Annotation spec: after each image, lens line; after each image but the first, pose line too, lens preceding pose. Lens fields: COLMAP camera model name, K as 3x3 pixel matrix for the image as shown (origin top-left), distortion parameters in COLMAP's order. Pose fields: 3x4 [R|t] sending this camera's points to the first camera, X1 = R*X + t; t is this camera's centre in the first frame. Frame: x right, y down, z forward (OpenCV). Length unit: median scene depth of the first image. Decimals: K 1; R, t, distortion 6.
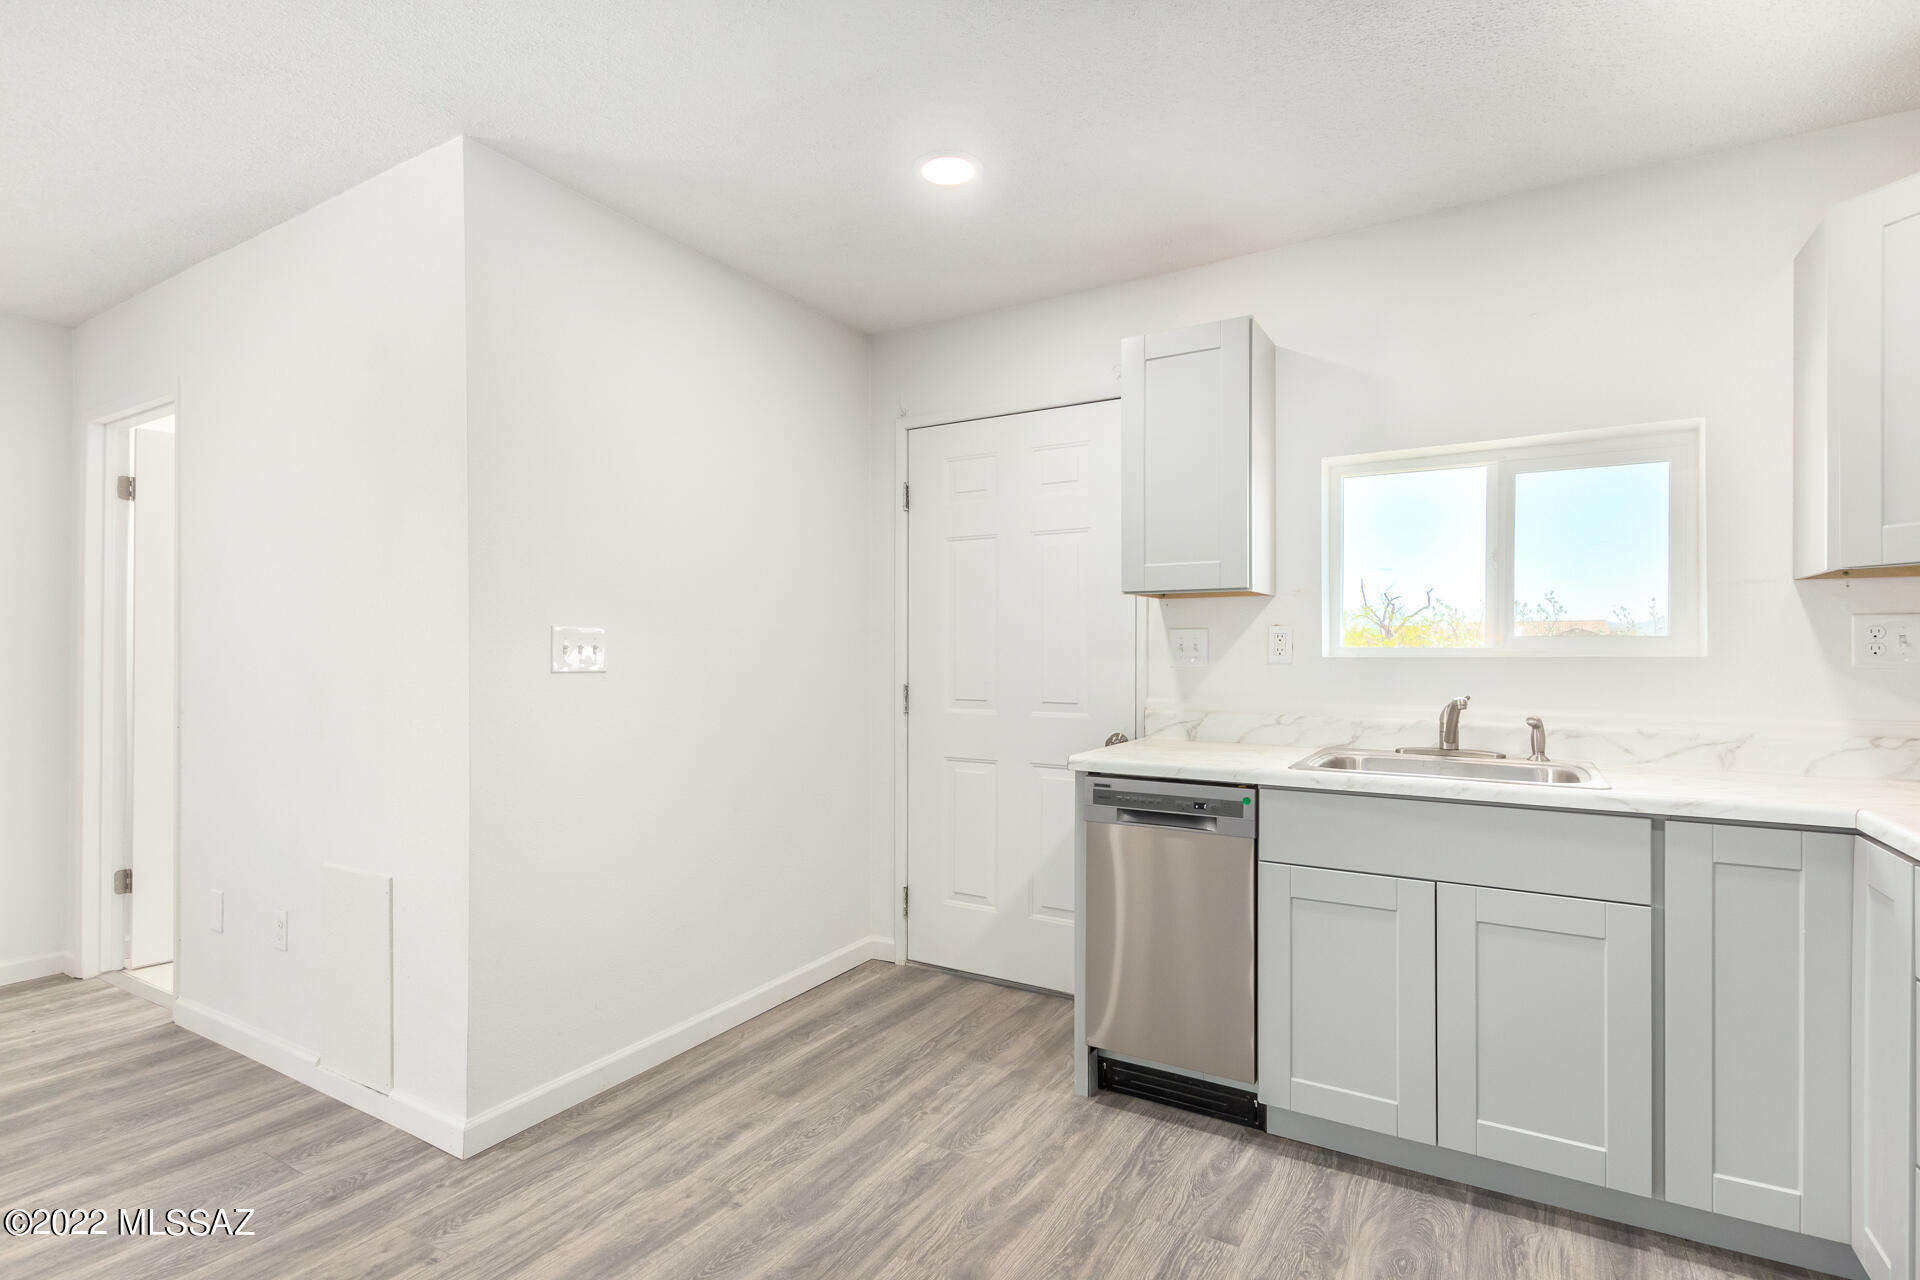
lens RADIAL K [[932.2, 0, 960.0], [0, 932.2, 640.0], [0, 0, 1]] dist [0.002301, -0.000812]
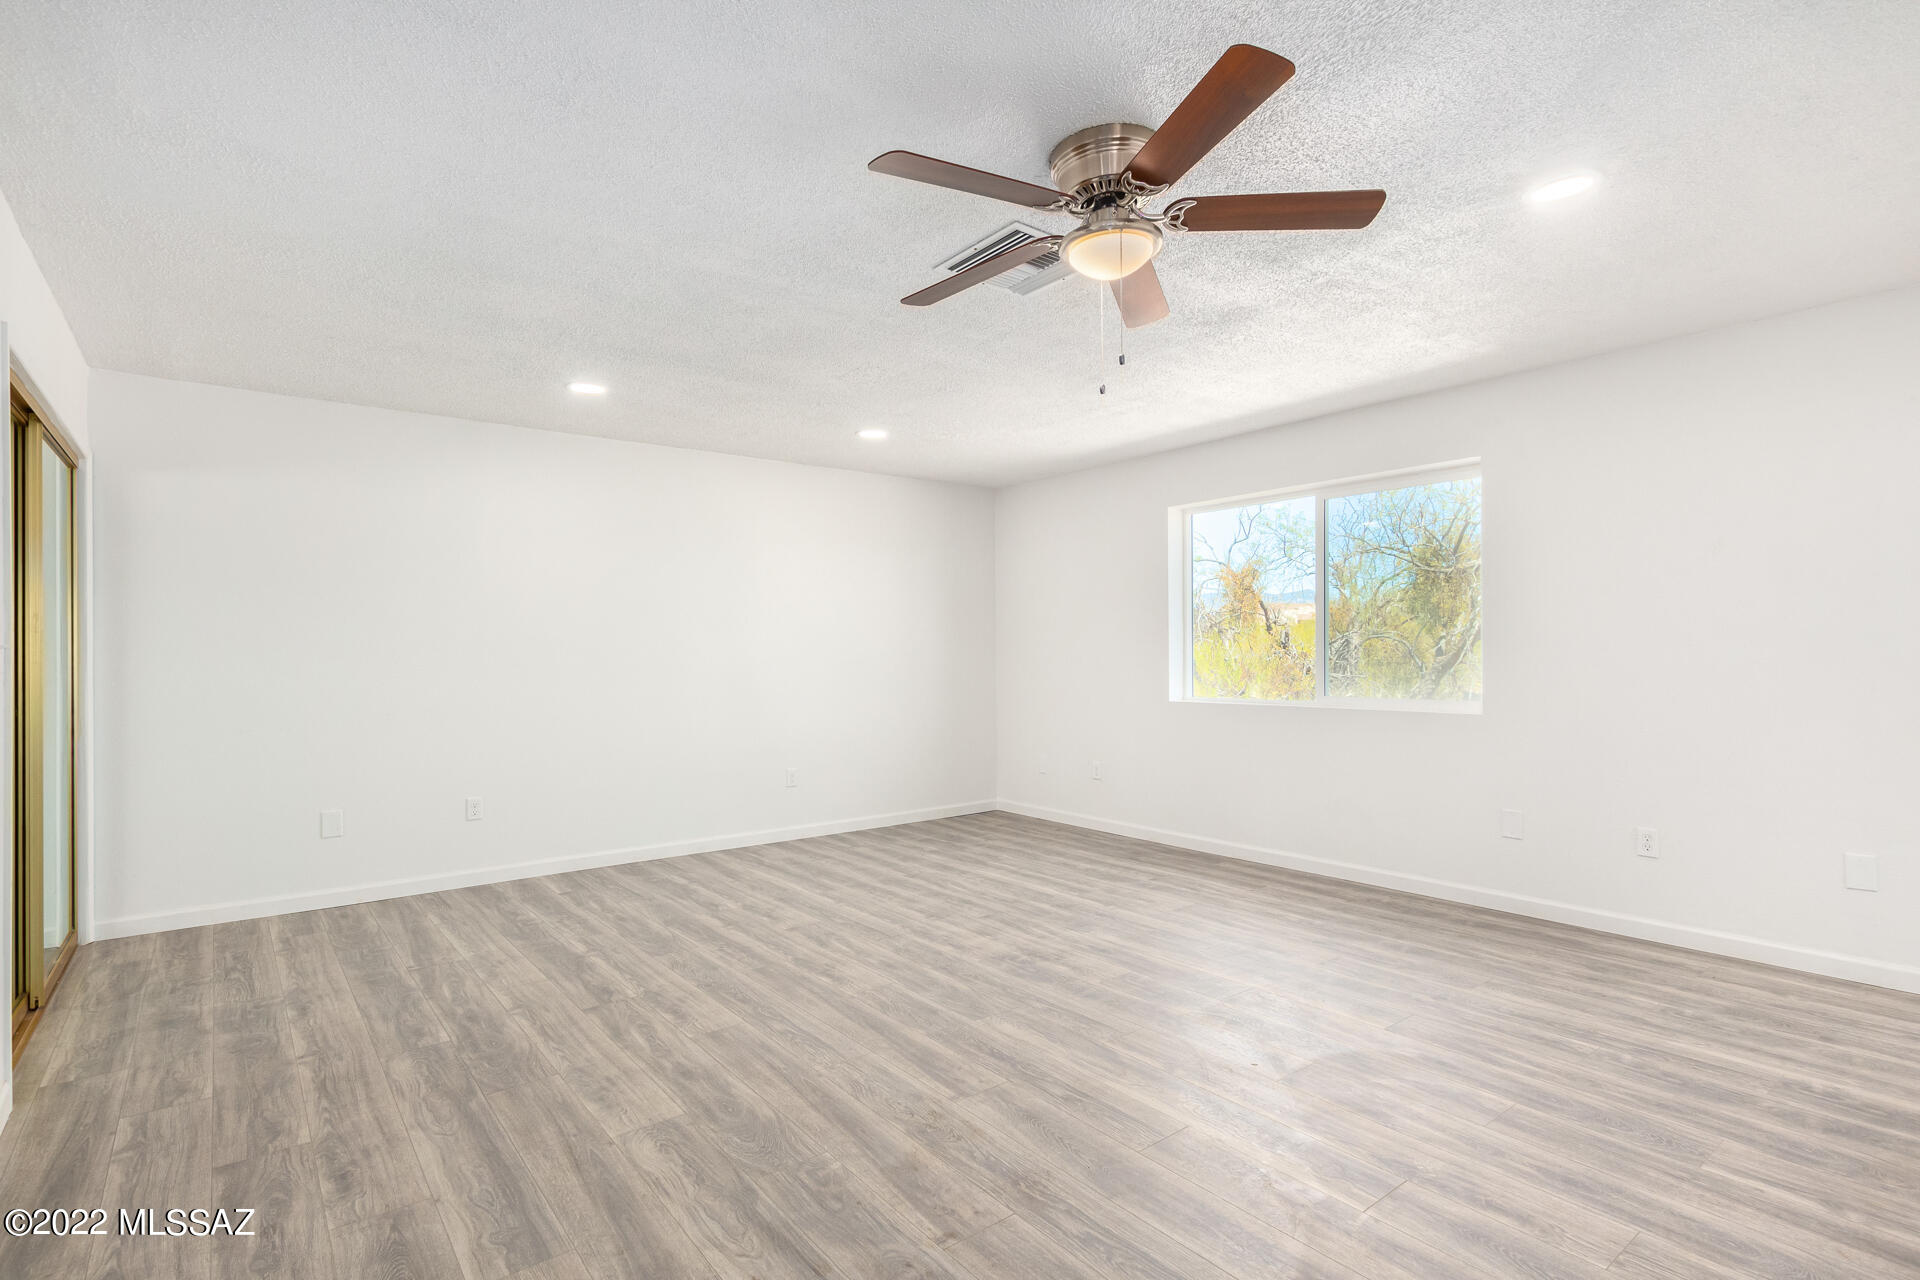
lens RADIAL K [[913.1, 0, 955.7], [0, 913.1, 645.6], [0, 0, 1]] dist [0.012042, -0.007272]
pose [[-0.366992, -0.008526, -0.930185, 0.219310], [0.028117, 0.999399, -0.020253, 0.004201], [0.929799, -0.033587, -0.366532, 0.474795]]
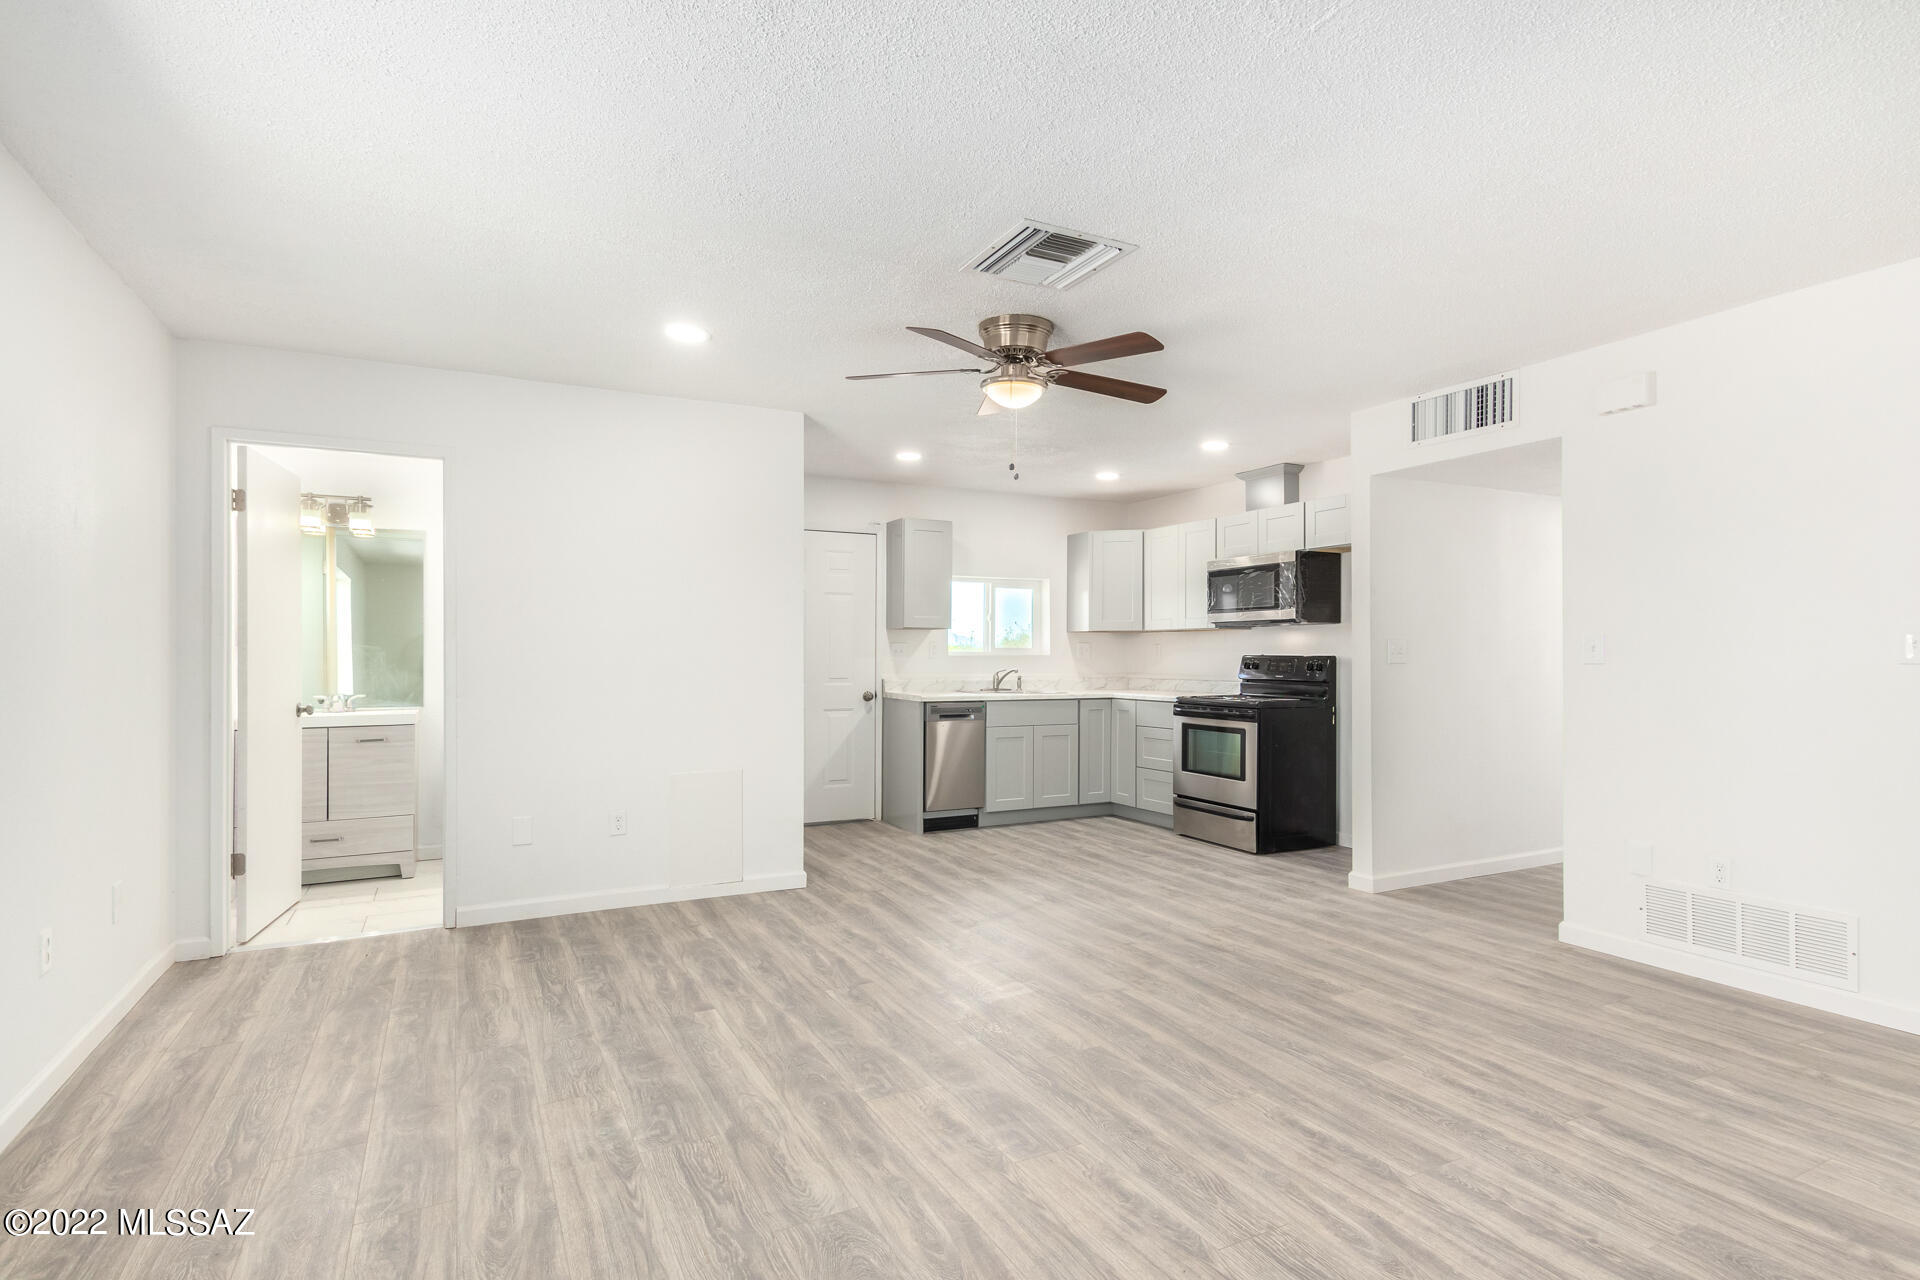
lens RADIAL K [[947.5, 0, 965.9], [0, 947.5, 661.2], [0, 0, 1]] dist [0.009495, -0.000274]
pose [[0.524695, -0.008444, 0.851249, -2.007918], [-0.016902, 0.999650, 0.020334, -0.021502], [-0.851123, -0.025057, 0.524368, -0.426687]]
